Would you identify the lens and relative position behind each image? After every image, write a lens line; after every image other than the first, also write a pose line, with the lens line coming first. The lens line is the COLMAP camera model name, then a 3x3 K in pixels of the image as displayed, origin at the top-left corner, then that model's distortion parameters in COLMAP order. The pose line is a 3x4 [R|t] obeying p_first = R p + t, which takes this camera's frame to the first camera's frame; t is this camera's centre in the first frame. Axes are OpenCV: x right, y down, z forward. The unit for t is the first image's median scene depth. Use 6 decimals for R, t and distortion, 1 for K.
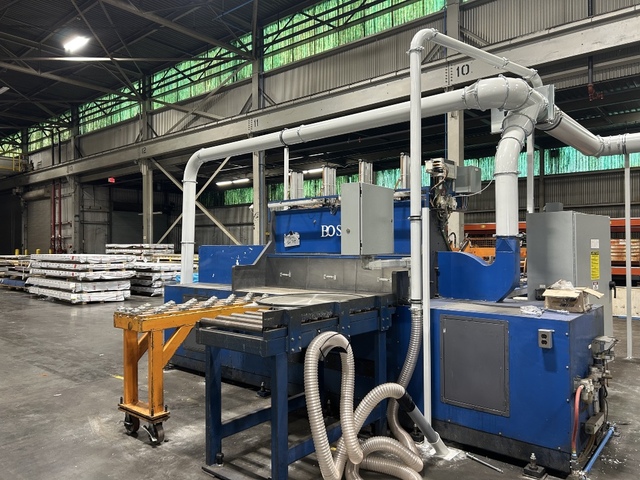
lens RADIAL K [[487.1, 0, 318.7], [0, 487.1, 238.5], [0, 0, 1]] dist [0.025513, -0.005404]
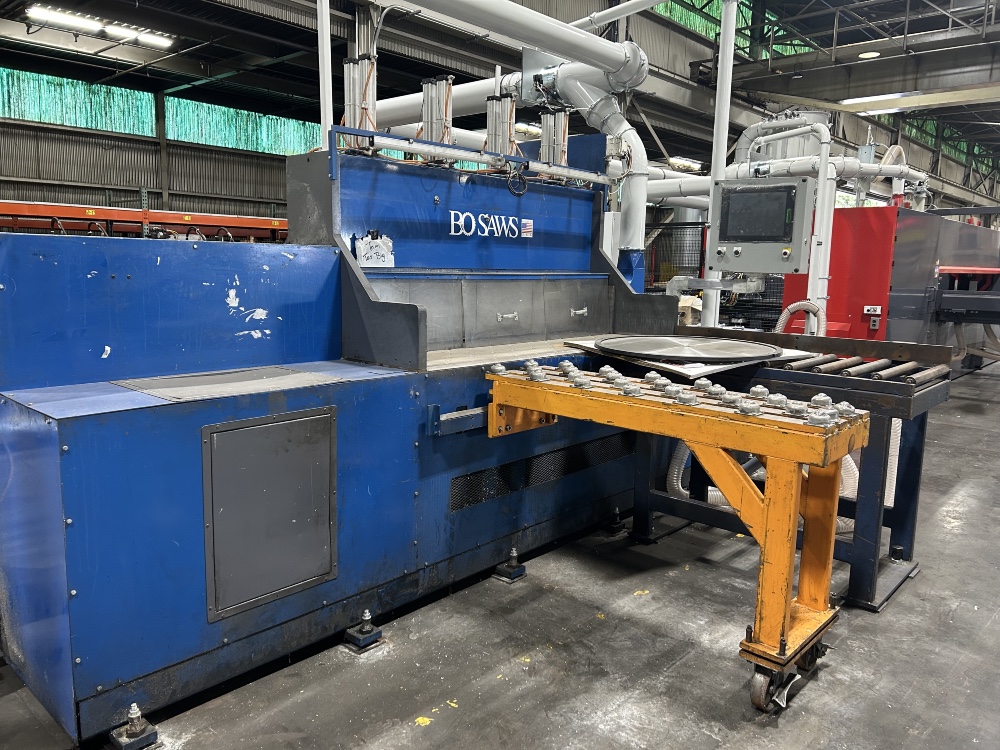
lens RADIAL K [[761.1, 0, 497.8], [0, 761.1, 378.2], [0, 0, 1]] dist [0.025513, -0.005404]
pose [[0.024373, -0.143414, 0.989363, -0.762510], [-0.032459, 0.989021, 0.144164, 0.026684], [-0.999176, -0.035628, 0.019450, 0.945205]]
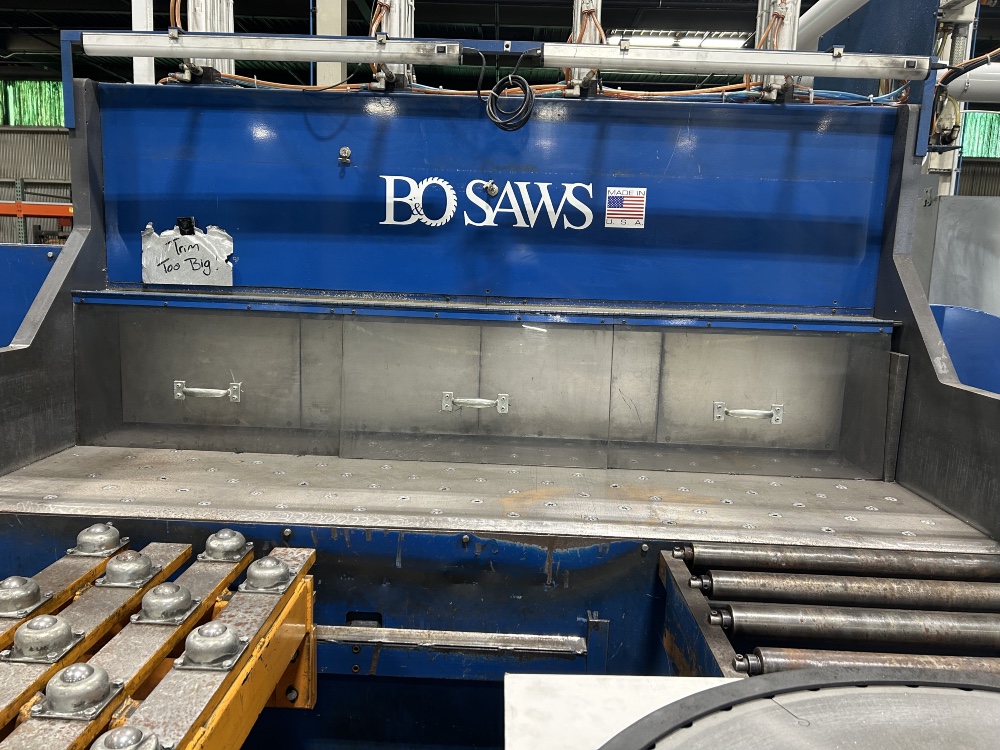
lens RADIAL K [[761.1, 0, 500.3], [0, 761.1, 374.2], [0, 0, 1]] dist [0.025513, -0.005404]
pose [[0.776453, -0.055940, 0.627688, -0.188251], [-0.045575, 0.988459, 0.144468, 0.012209], [-0.628526, -0.140779, 0.764942, 0.679577]]
